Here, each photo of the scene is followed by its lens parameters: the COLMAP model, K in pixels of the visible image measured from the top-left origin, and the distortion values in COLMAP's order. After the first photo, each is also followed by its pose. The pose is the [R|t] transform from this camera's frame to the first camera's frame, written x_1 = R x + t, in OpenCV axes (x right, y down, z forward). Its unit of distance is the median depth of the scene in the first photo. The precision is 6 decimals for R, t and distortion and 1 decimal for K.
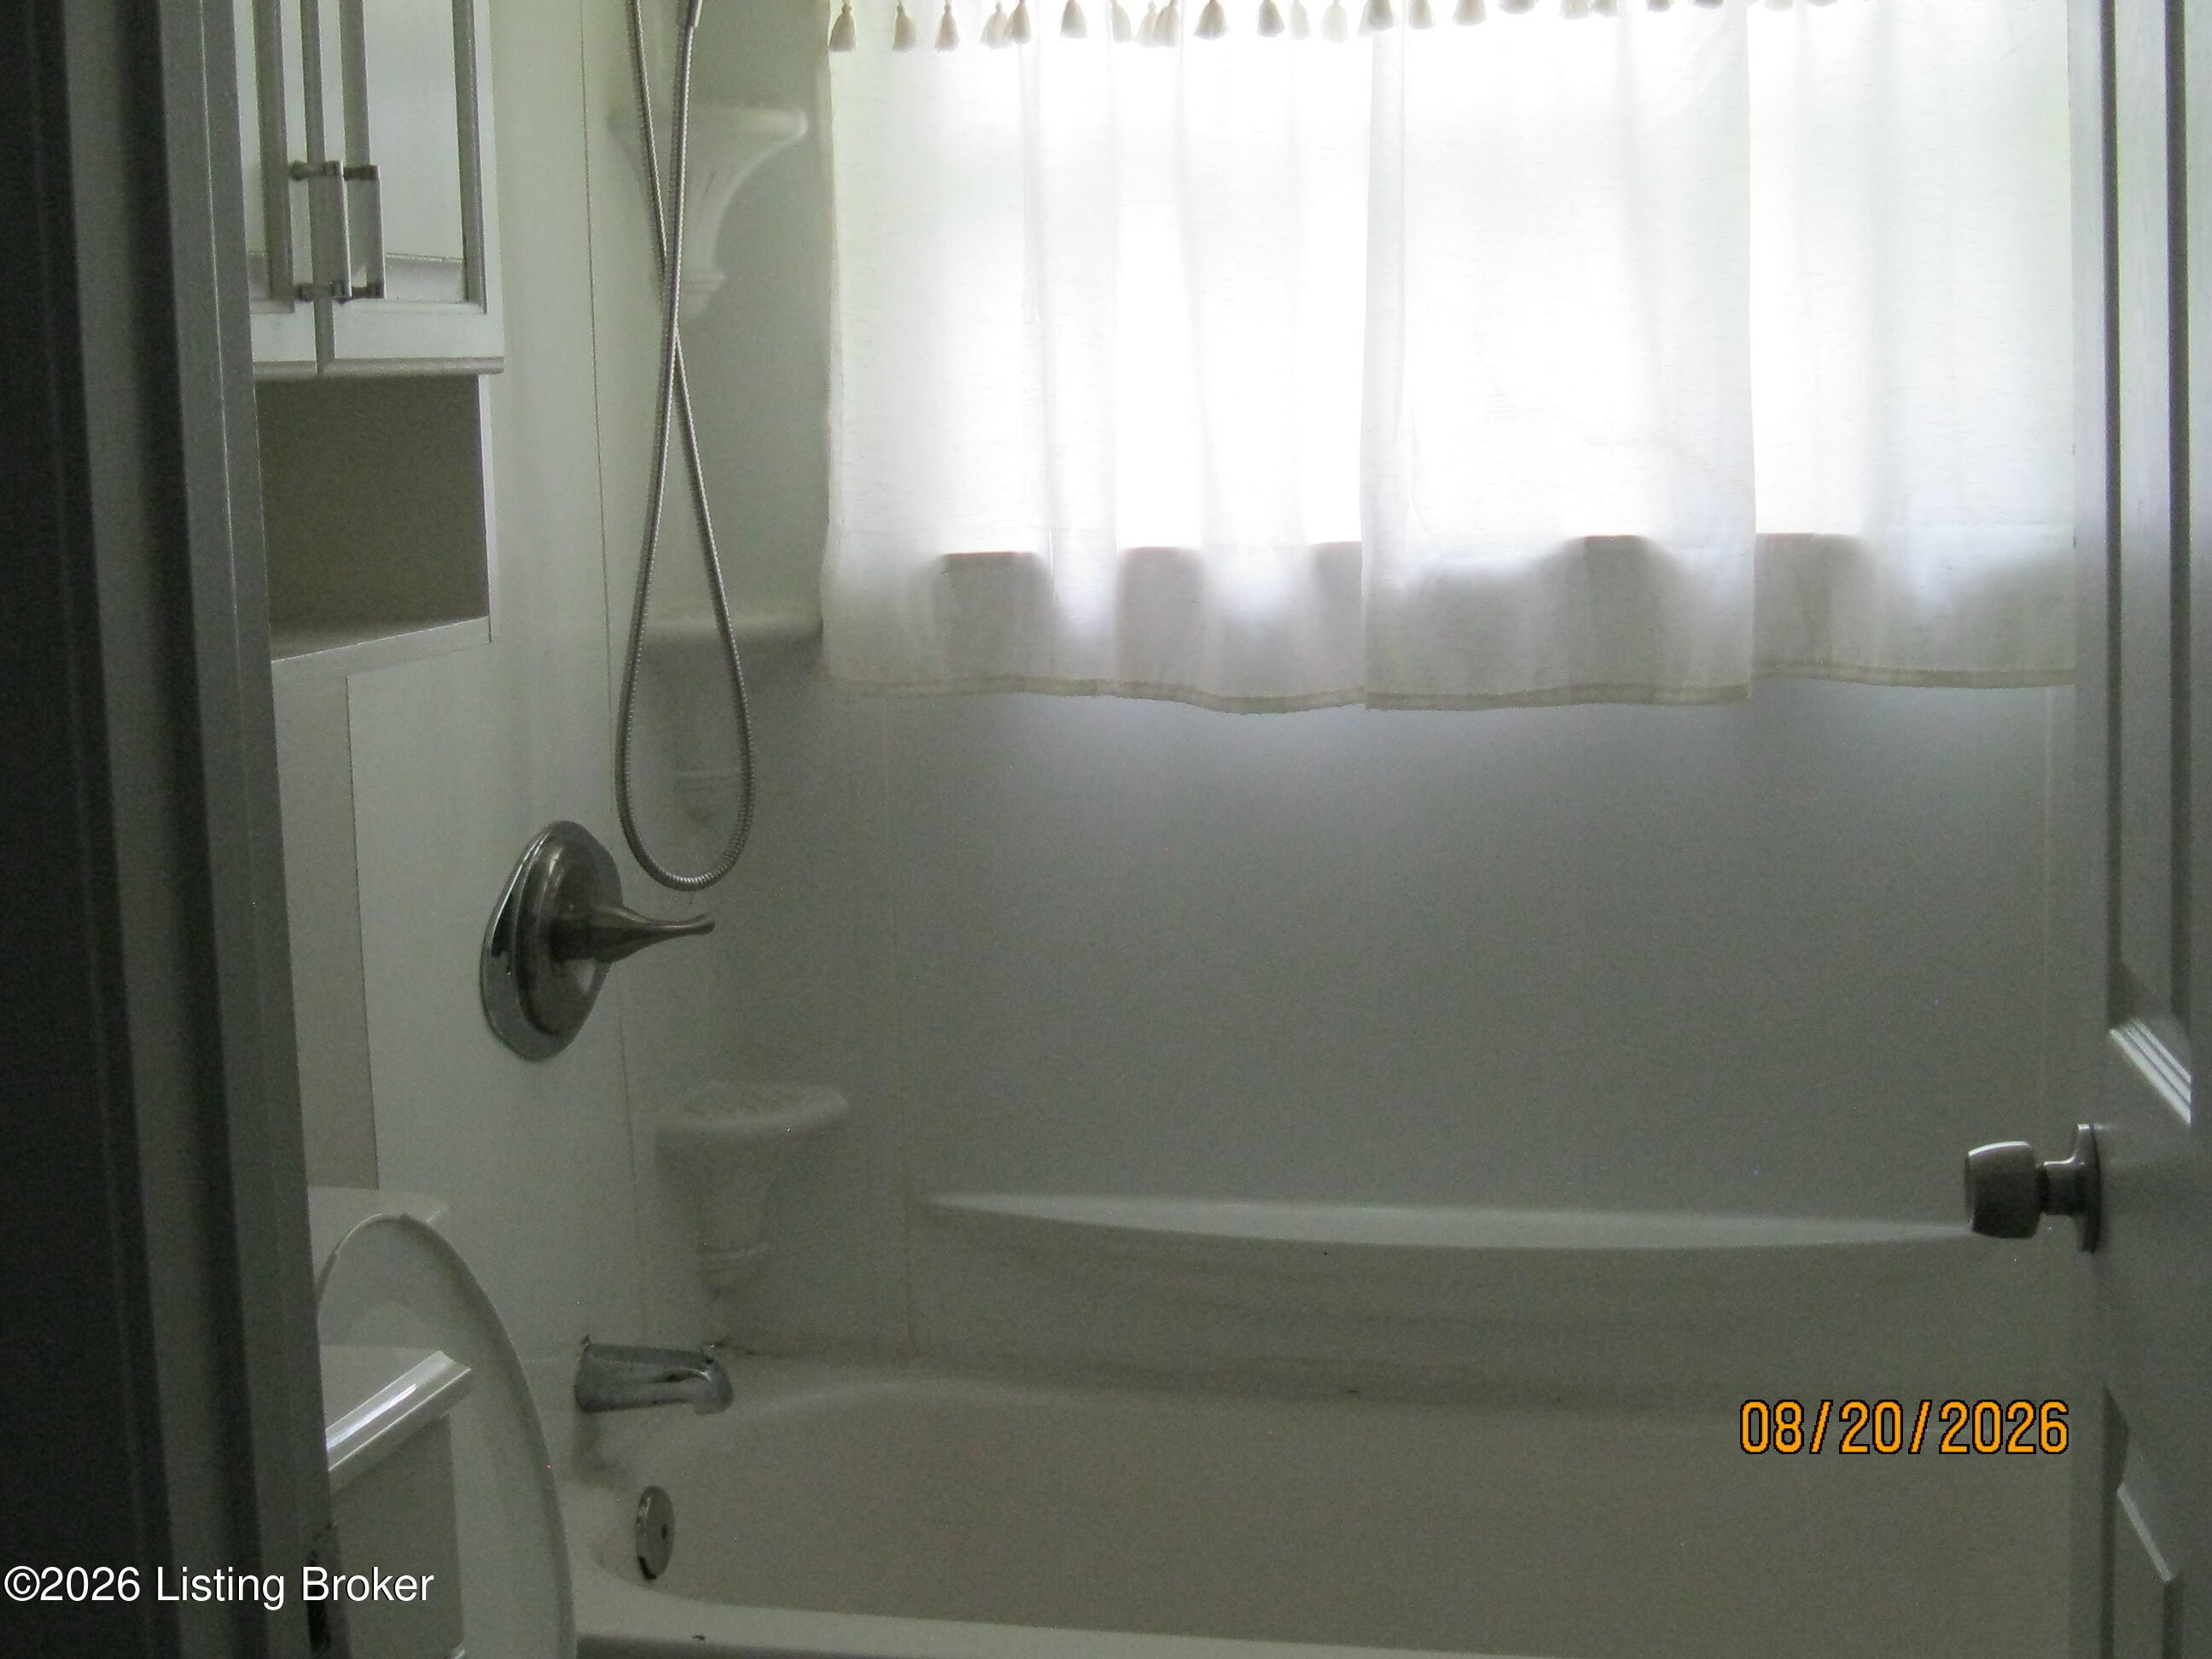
lens RADIAL K [[3642.7, 0, 1106.0], [0, 3642.7, 829.5], [0, 0, 1]] dist [-0.203366, 0.033671]
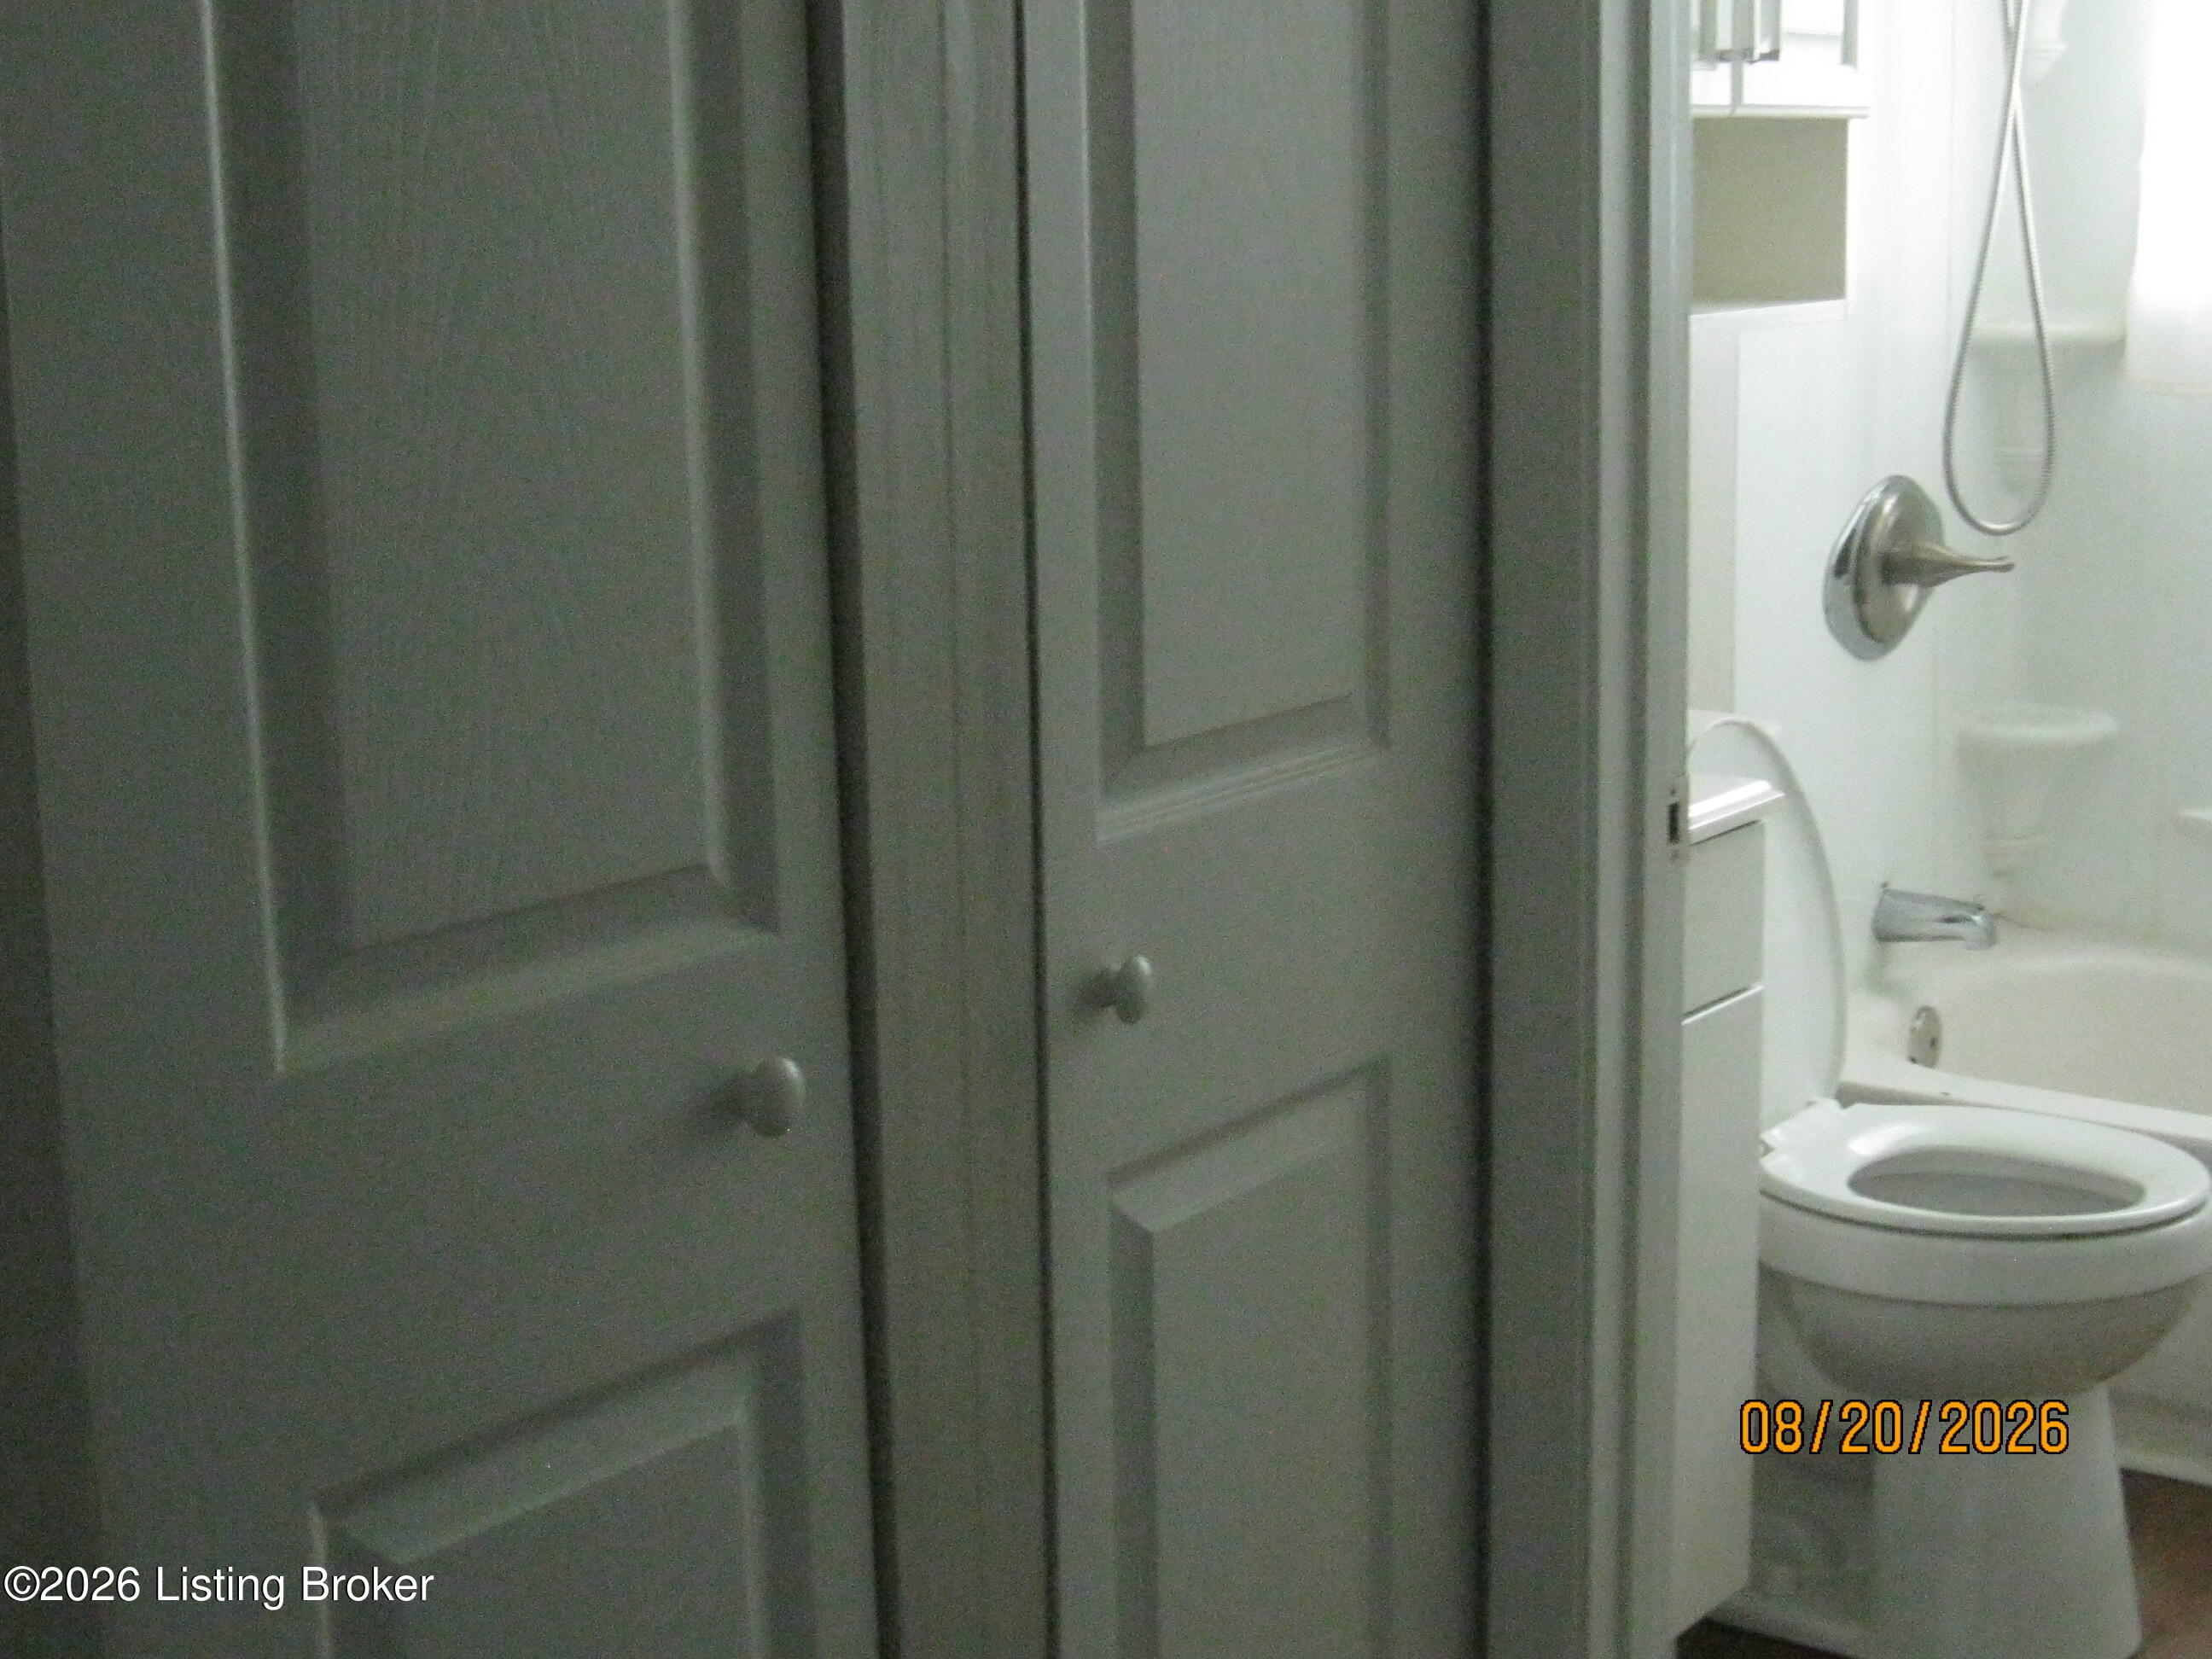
lens RADIAL K [[3507.2, 0, 1106.0], [0, 3507.2, 829.5], [0, 0, 1]] dist [0.004770, -0.797180]
pose [[0.926223, 0.087974, -0.366568, 0.053637], [-0.060353, 0.994451, 0.086166, 0.032637], [0.372114, -0.057685, 0.926393, -0.250338]]
